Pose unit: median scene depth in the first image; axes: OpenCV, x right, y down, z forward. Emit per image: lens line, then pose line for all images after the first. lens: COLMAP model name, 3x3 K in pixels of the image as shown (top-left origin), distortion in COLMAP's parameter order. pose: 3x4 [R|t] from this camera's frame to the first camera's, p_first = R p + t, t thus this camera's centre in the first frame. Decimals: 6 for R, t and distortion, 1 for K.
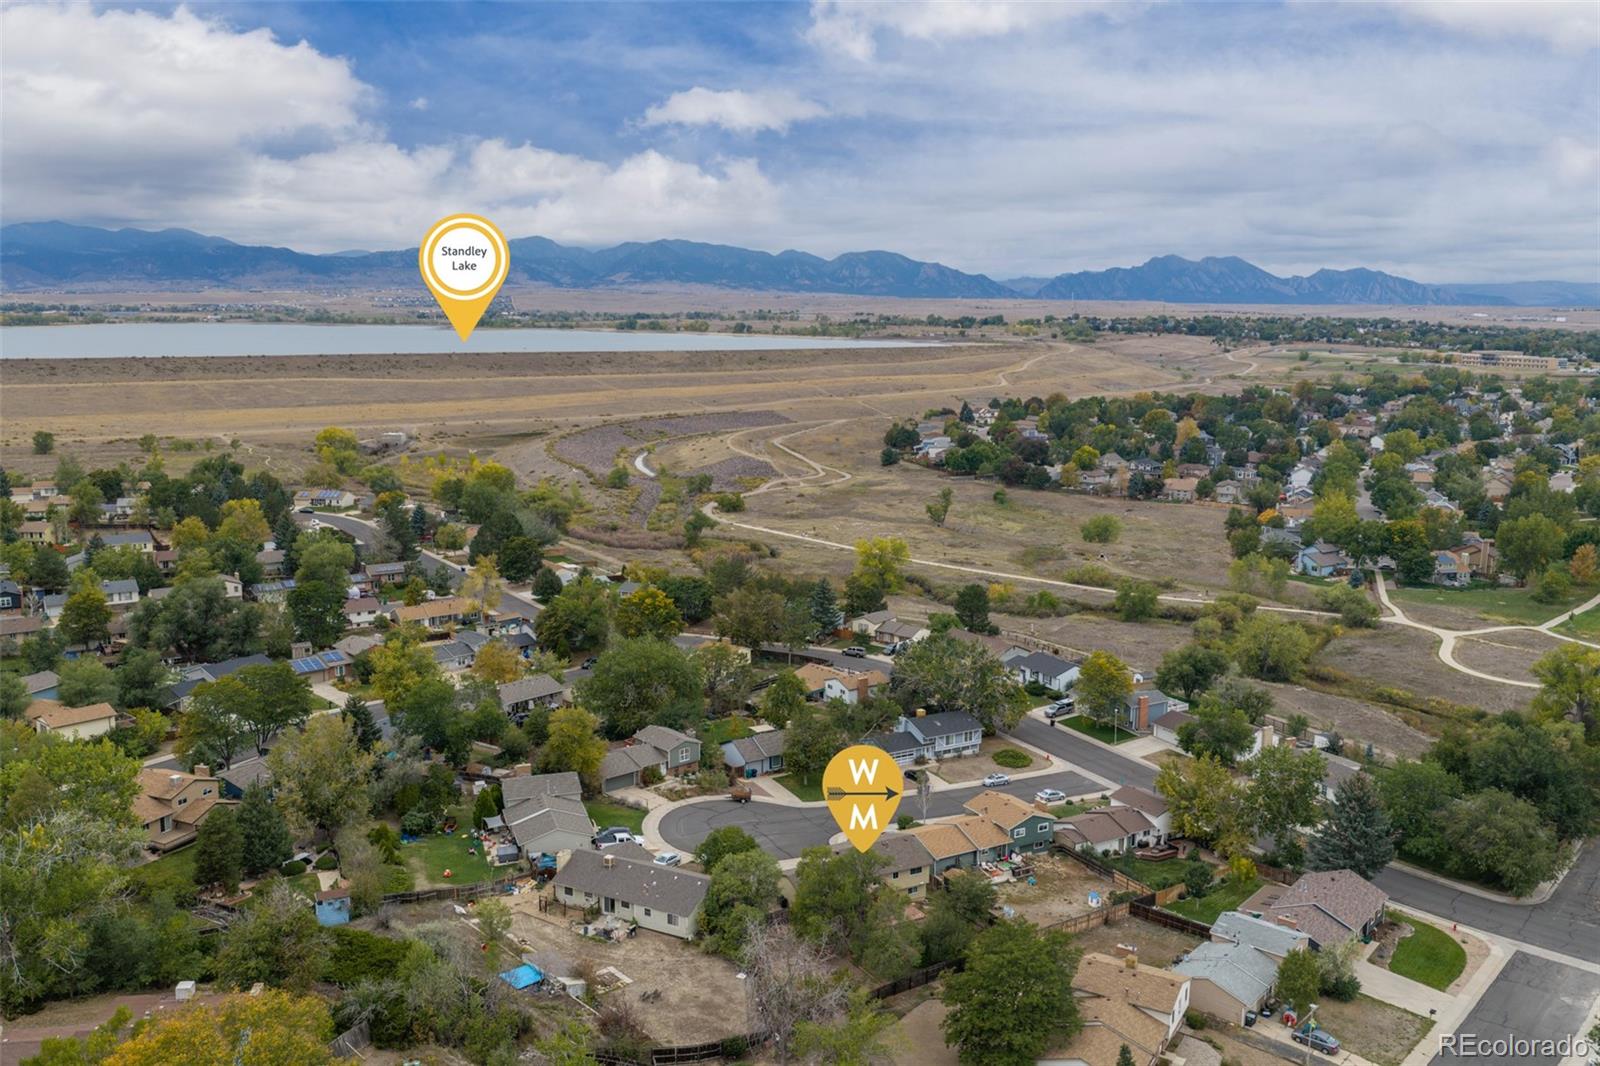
lens RADIAL K [[1329.0, 0, 799.0], [0, 1329.0, 537.0], [0, 0, 1]] dist [0.010924, -0.016926]
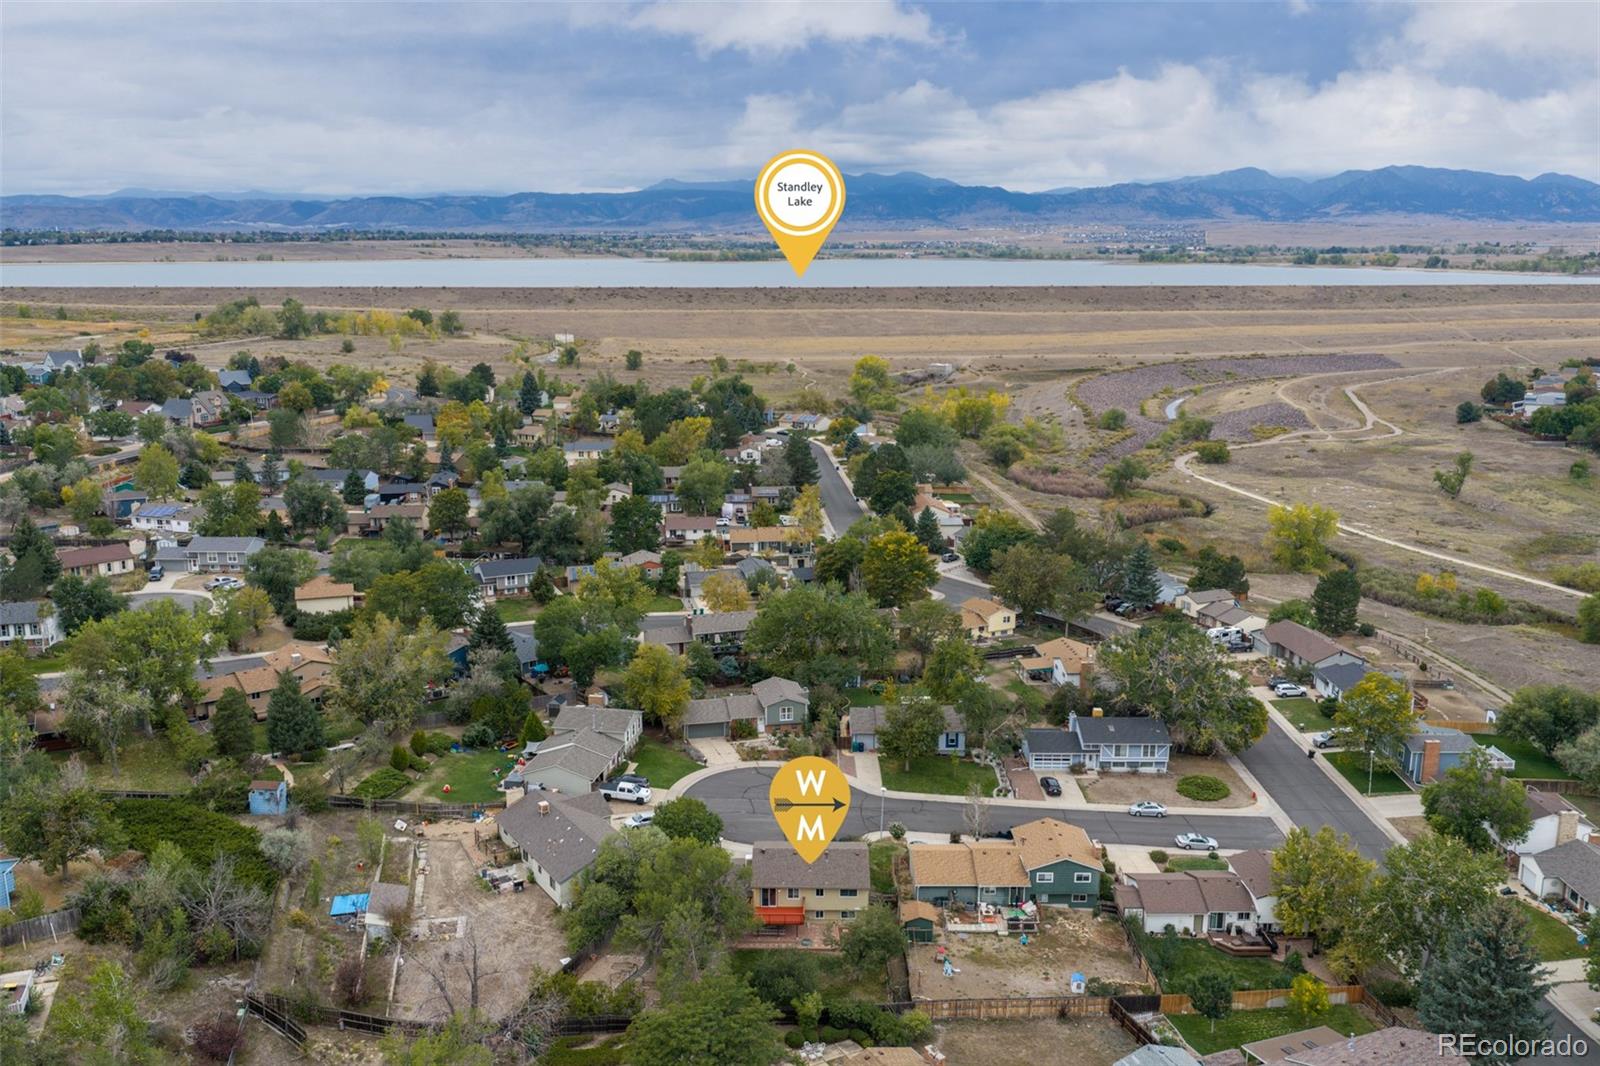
lens RADIAL K [[1329.0, 0, 799.4], [0, 1329.0, 529.6], [0, 0, 1]] dist [0.010924, -0.016926]
pose [[0.869264, 0.096712, -0.484796, 0.099408], [-0.076950, 0.995194, 0.060557, -0.005125], [0.488323, -0.015335, 0.872528, 0.059132]]
